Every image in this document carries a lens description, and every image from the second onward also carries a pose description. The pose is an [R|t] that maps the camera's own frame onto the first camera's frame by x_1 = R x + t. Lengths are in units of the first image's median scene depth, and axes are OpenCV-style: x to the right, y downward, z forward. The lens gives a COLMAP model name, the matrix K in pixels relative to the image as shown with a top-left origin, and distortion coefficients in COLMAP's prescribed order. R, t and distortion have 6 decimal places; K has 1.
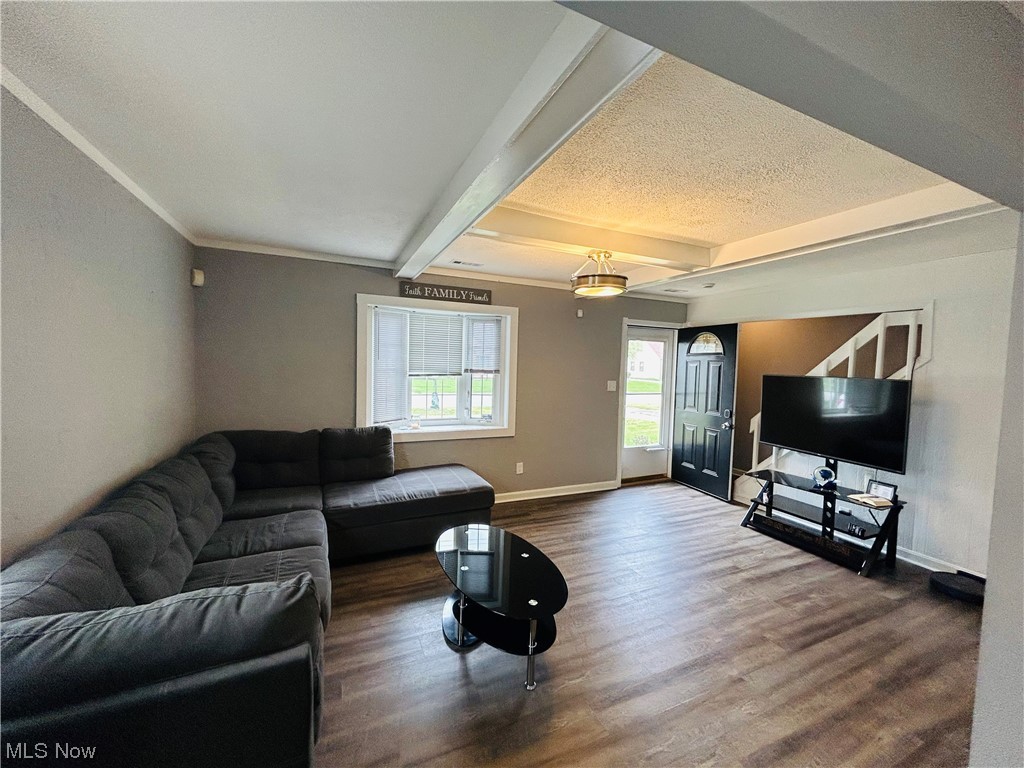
lens RADIAL K [[410.7, 0, 515.6], [0, 410.7, 383.8], [0, 0, 1]] dist [0.003268, -0.001038]
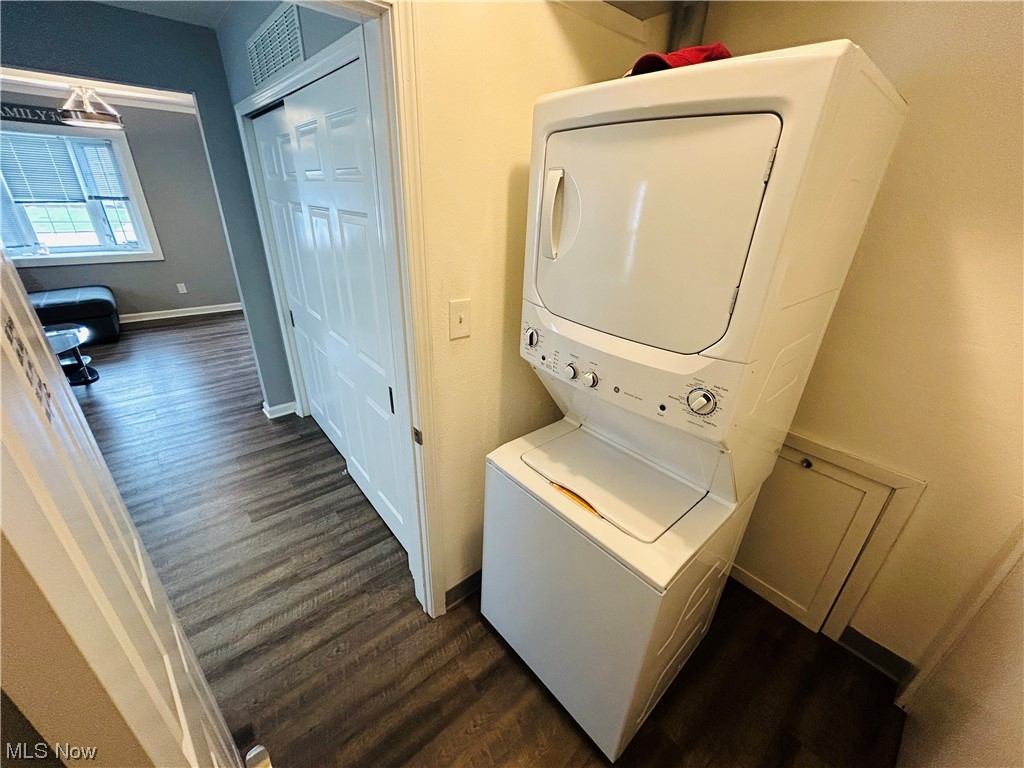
lens RADIAL K [[410.7, 0, 515.6], [0, 410.7, 383.8], [0, 0, 1]] dist [0.003268, -0.001038]
pose [[0.962593, -0.108235, 0.248393, 0.622494], [0.006151, 0.925242, 0.379328, 0.016737], [-0.270881, -0.363611, 0.891297, -0.423301]]
